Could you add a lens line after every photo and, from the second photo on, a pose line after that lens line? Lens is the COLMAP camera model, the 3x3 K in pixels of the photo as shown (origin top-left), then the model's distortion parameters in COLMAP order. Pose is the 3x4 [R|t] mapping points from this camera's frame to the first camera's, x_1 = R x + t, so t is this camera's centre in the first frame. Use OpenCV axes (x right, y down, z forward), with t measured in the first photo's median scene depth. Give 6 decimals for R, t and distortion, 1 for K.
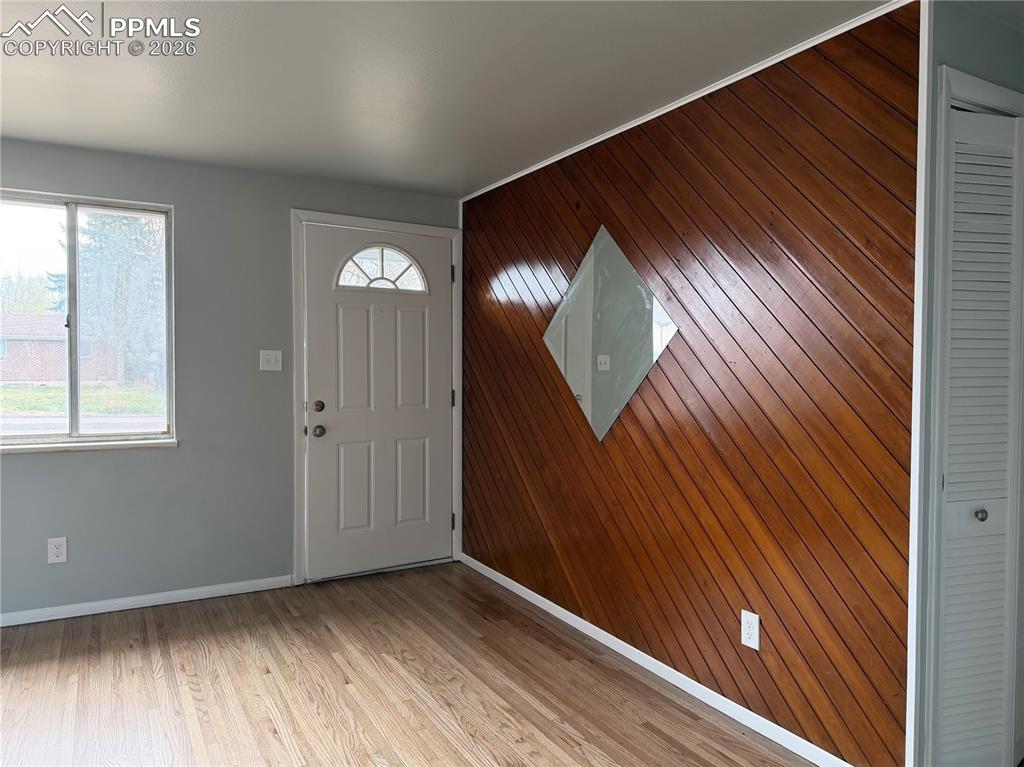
lens RADIAL K [[711.0, 0, 505.5], [0, 711.0, 386.3], [0, 0, 1]] dist [0.068840, -0.084430]
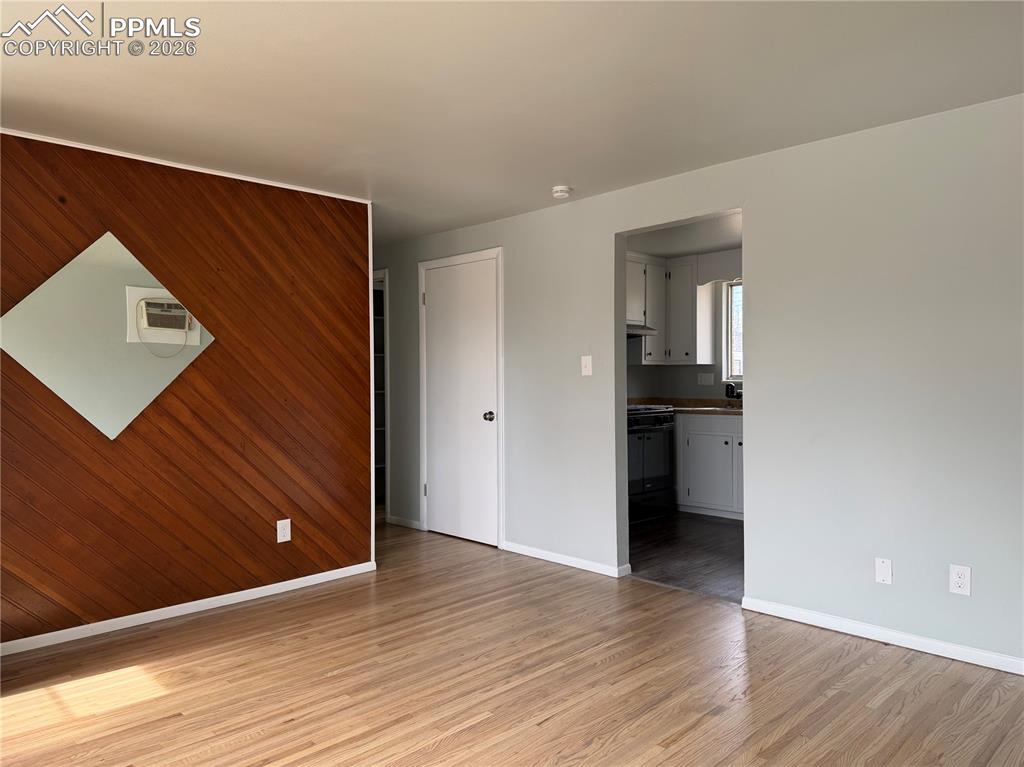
lens RADIAL K [[711.0, 0, 505.5], [0, 711.0, 386.3], [0, 0, 1]] dist [0.068840, -0.084430]
pose [[-0.256157, -0.015488, 0.966511, -0.968568], [0.034770, 0.999077, 0.025225, -0.005914], [-0.966010, 0.040067, -0.255382, 0.666321]]
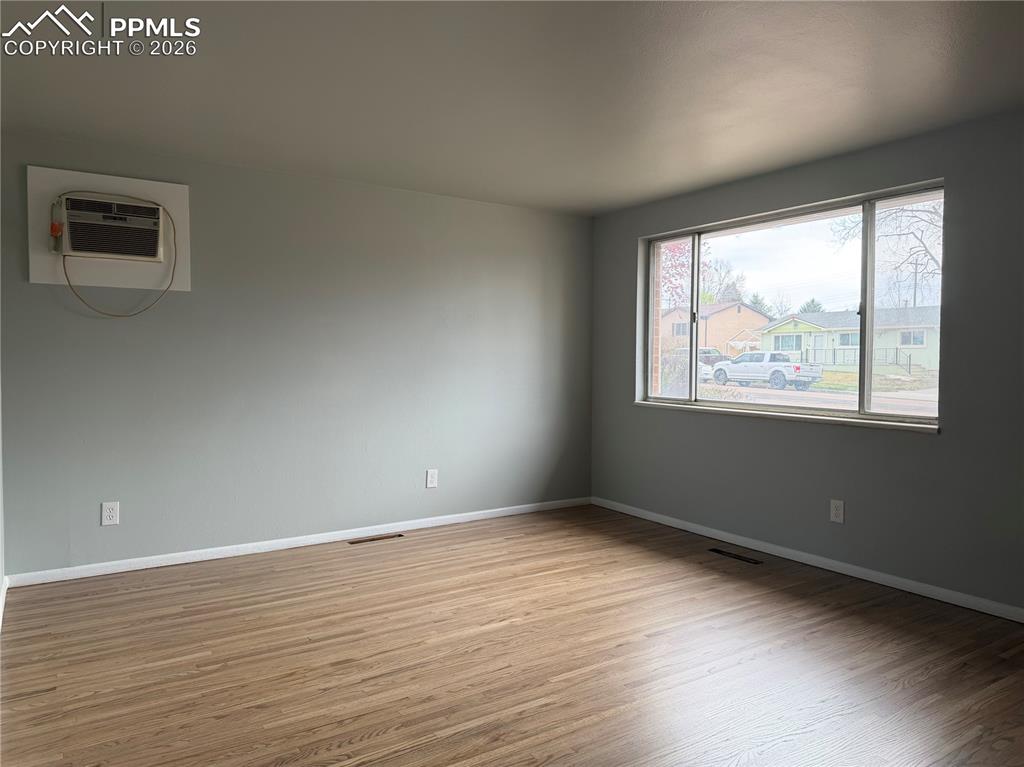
lens RADIAL K [[711.0, 0, 505.5], [0, 711.0, 386.3], [0, 0, 1]] dist [0.068840, -0.084430]
pose [[0.053586, 0.029606, -0.998124, 0.481253], [-0.034468, 0.999020, 0.027782, 0.016569], [0.997968, 0.032915, 0.054554, 0.409052]]
